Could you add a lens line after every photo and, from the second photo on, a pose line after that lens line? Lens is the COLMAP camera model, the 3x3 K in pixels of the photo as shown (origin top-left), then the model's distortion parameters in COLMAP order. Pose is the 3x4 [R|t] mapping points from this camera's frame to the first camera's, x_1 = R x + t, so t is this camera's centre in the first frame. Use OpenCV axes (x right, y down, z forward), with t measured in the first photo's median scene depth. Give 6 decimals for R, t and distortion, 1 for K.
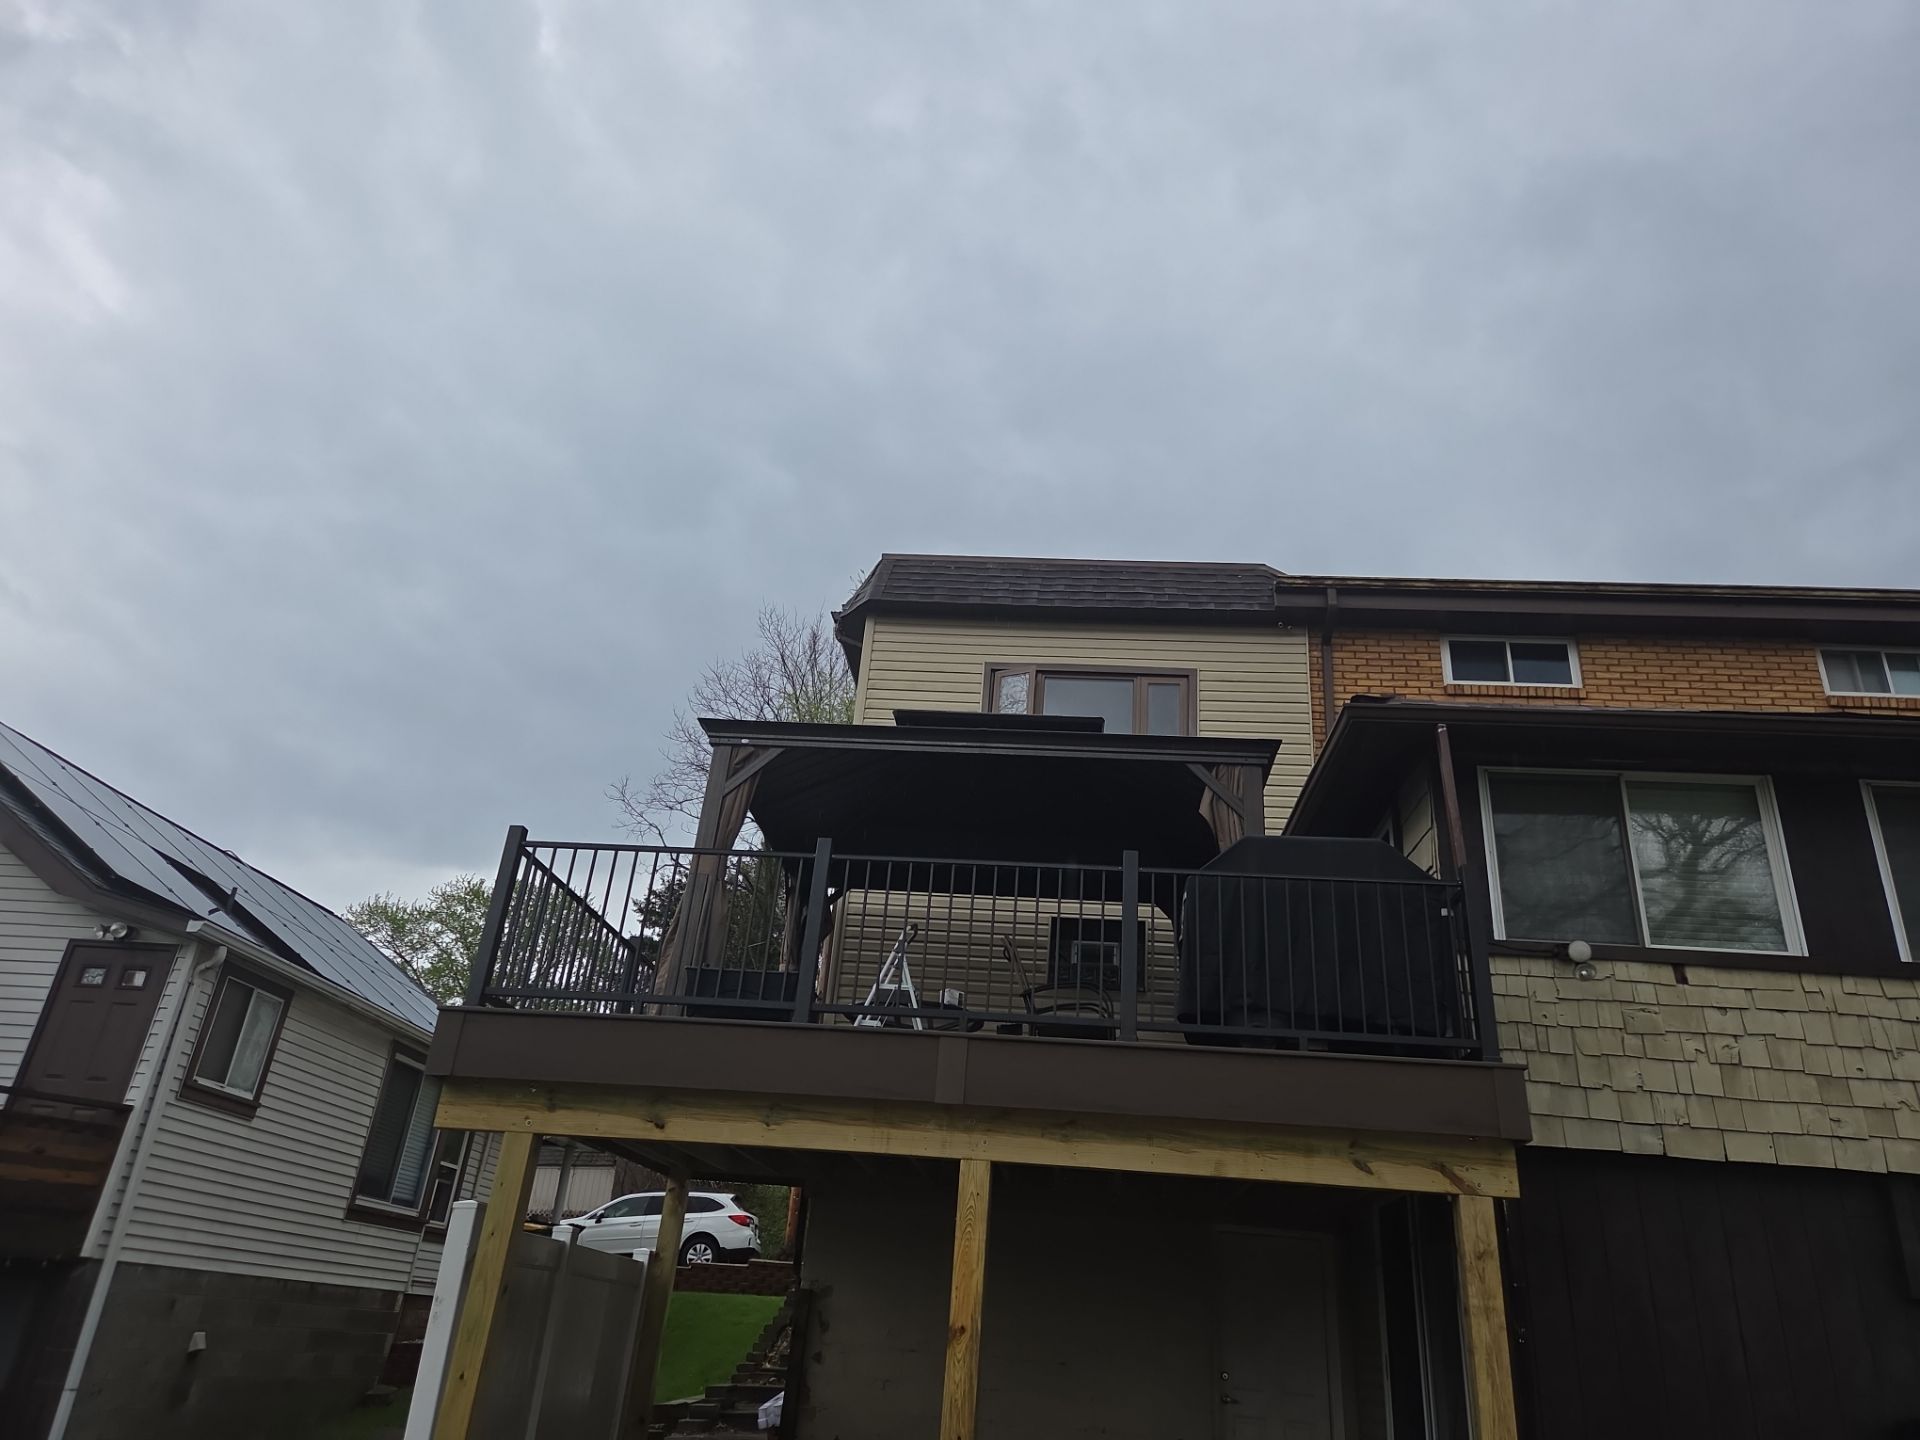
lens RADIAL K [[1289.6, 0, 970.5], [0, 1289.6, 711.5], [0, 0, 1]] dist [0.063722, -0.044755]
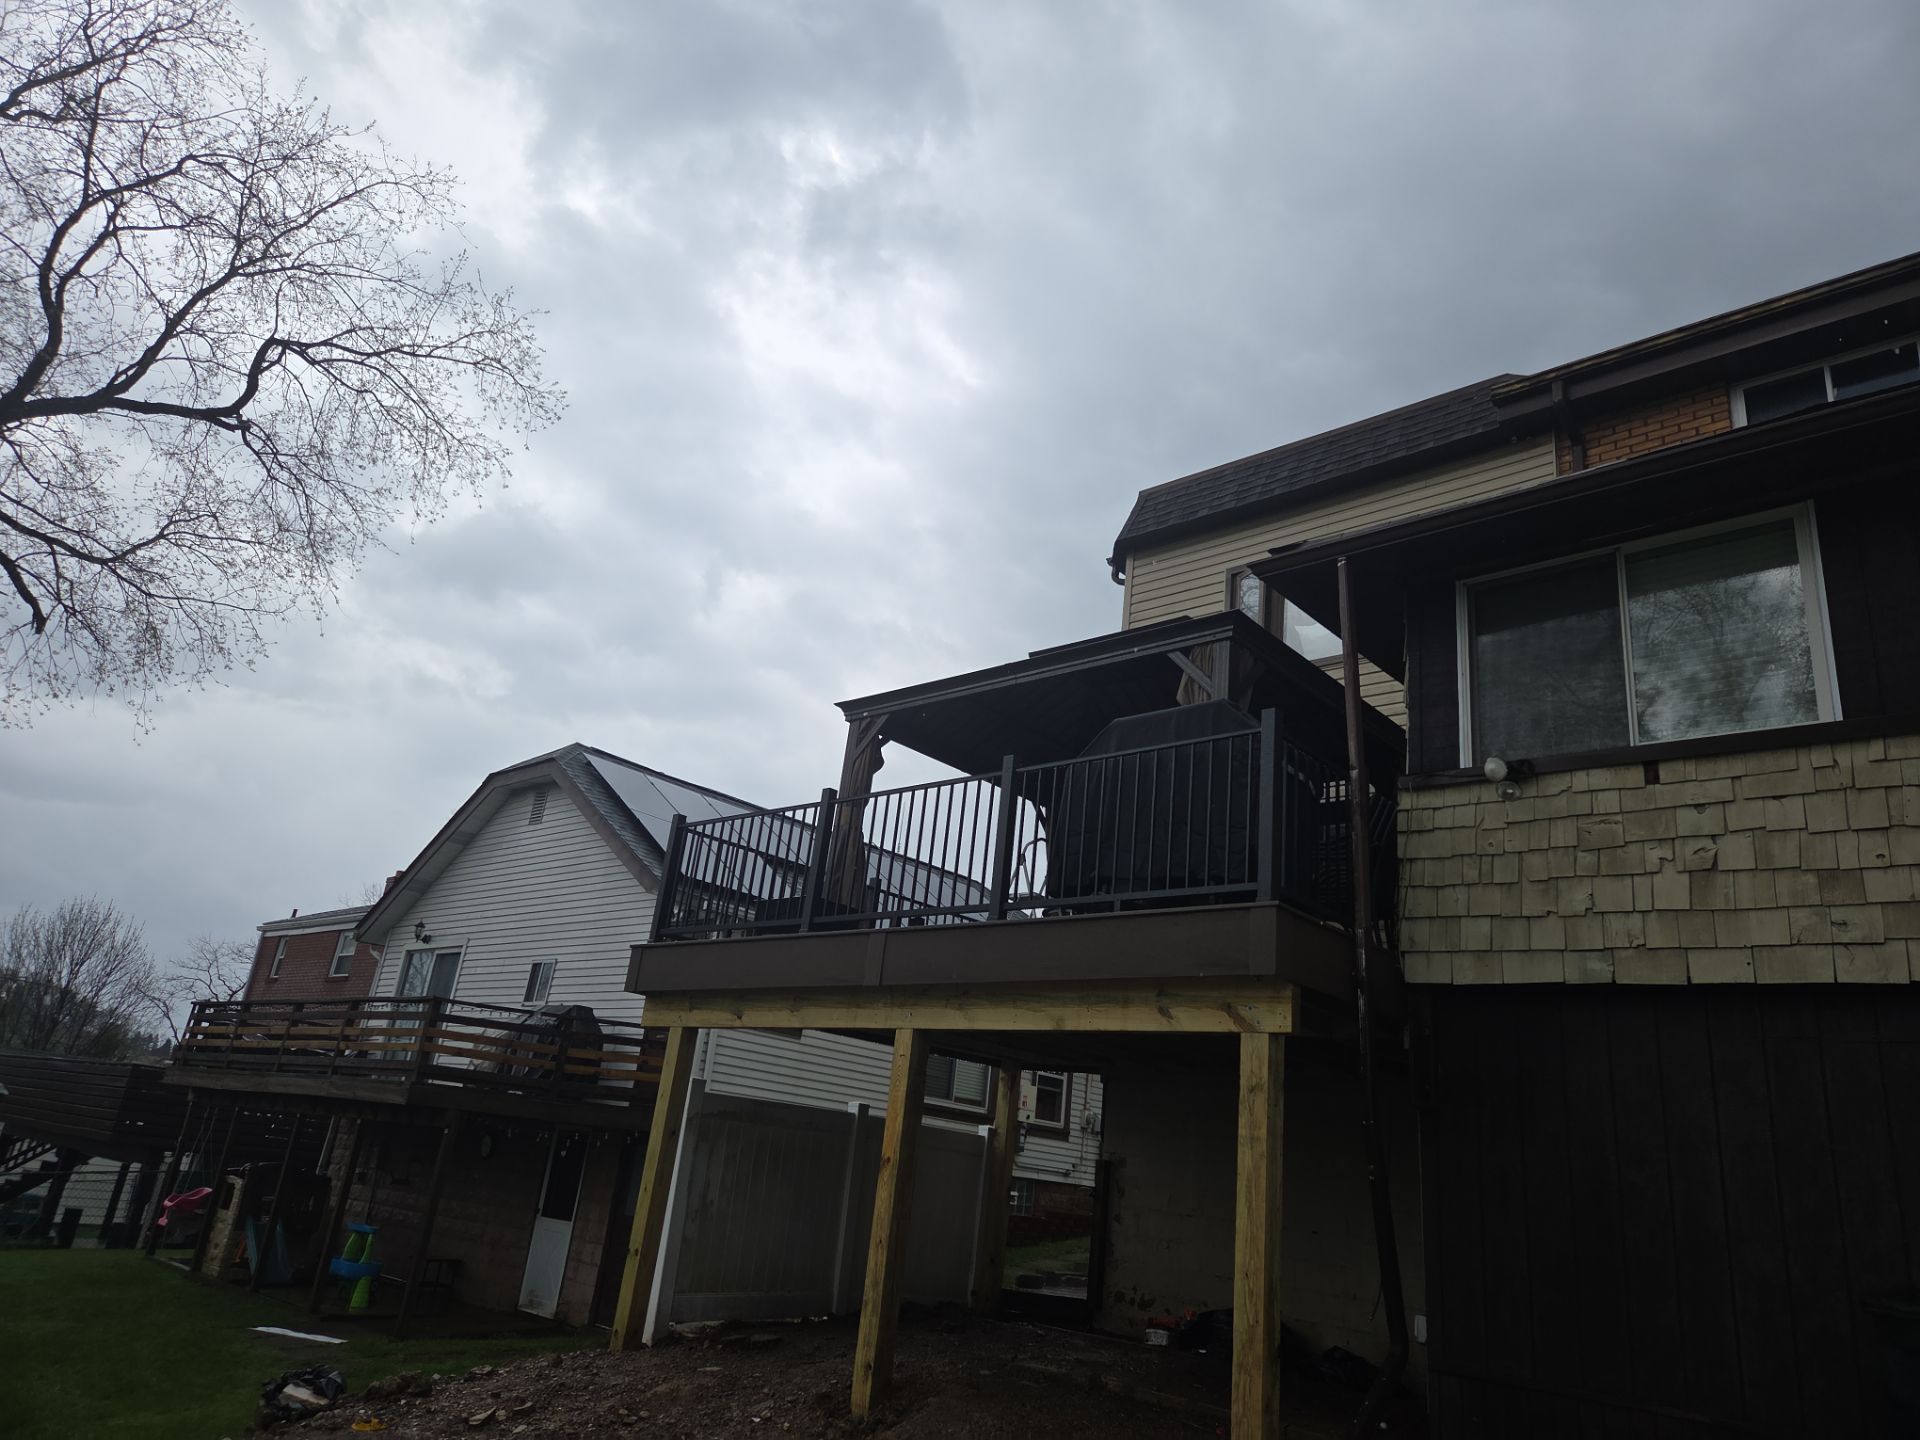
lens RADIAL K [[1289.6, 0, 944.4], [0, 1289.6, 700.0], [0, 0, 1]] dist [0.063722, -0.044755]
pose [[0.780070, -0.204490, -0.591333, 0.693810], [0.227009, 0.973187, -0.037077, 0.081990], [0.583059, -0.105315, 0.805575, 0.058050]]
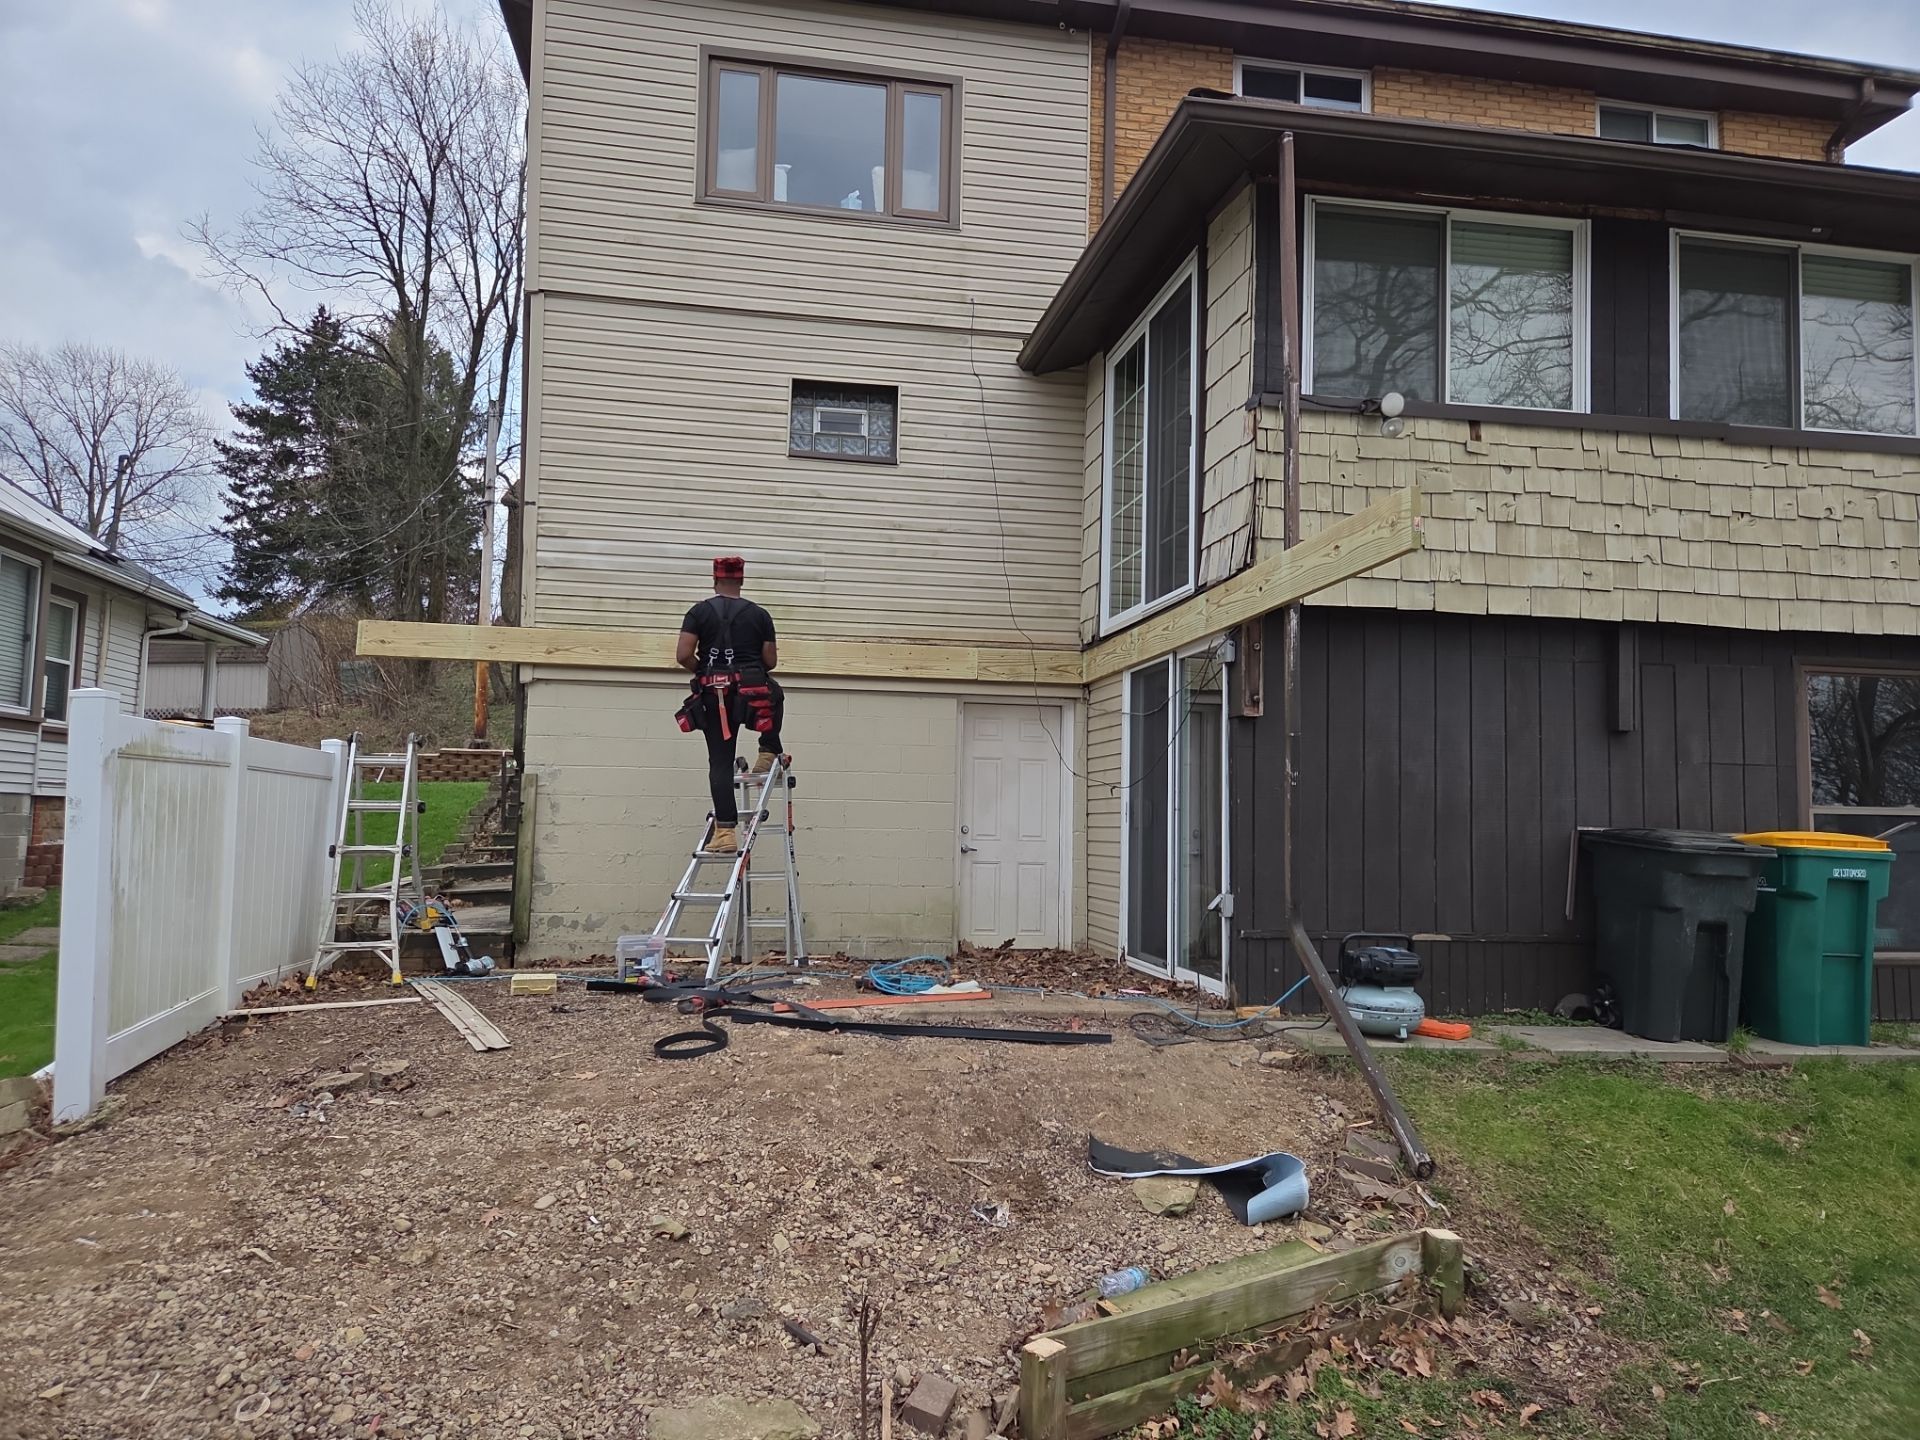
lens RADIAL K [[1289.6, 0, 974.9], [0, 1289.6, 729.7], [0, 0, 1]] dist [0.063722, -0.044755]
pose [[0.969043, -0.037330, 0.244053, -0.060241], [-0.059072, 0.924735, 0.375999, 0.063055], [-0.239720, -0.378776, 0.893903, 0.144186]]
